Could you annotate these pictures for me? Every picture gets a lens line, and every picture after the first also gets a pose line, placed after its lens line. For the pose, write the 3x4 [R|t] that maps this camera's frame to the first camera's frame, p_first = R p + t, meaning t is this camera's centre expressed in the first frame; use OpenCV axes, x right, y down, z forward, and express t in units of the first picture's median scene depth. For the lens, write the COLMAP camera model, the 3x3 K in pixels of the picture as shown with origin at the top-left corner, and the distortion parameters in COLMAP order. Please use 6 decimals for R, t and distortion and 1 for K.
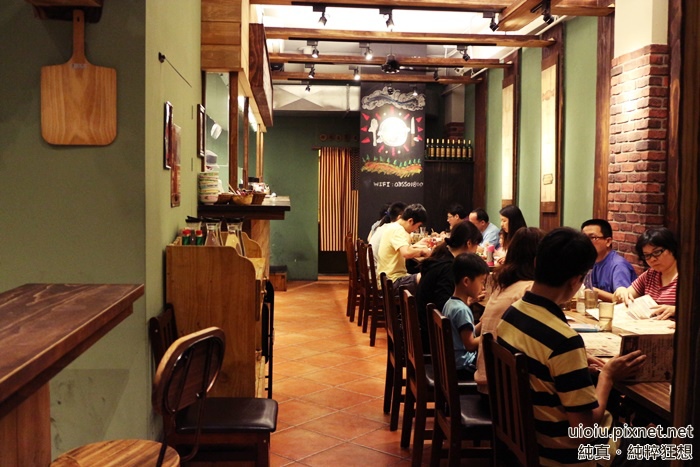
lens RADIAL K [[763.2, 0, 350.2], [0, 763.2, 231.1], [0, 0, 1]] dist [-0.047949, 0.000000]
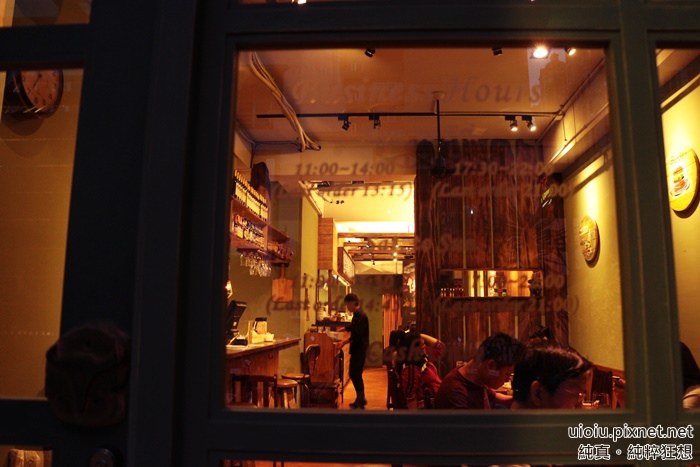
lens RADIAL K [[568.3, 0, 348.7], [0, 568.3, 233.4], [0, 0, 1]] dist [-0.006661, -0.000695]
pose [[0.989582, -0.022773, -0.142156, 0.195445], [-0.006322, 0.979584, -0.200934, 0.061298], [0.143830, 0.199739, 0.969235, -0.931438]]
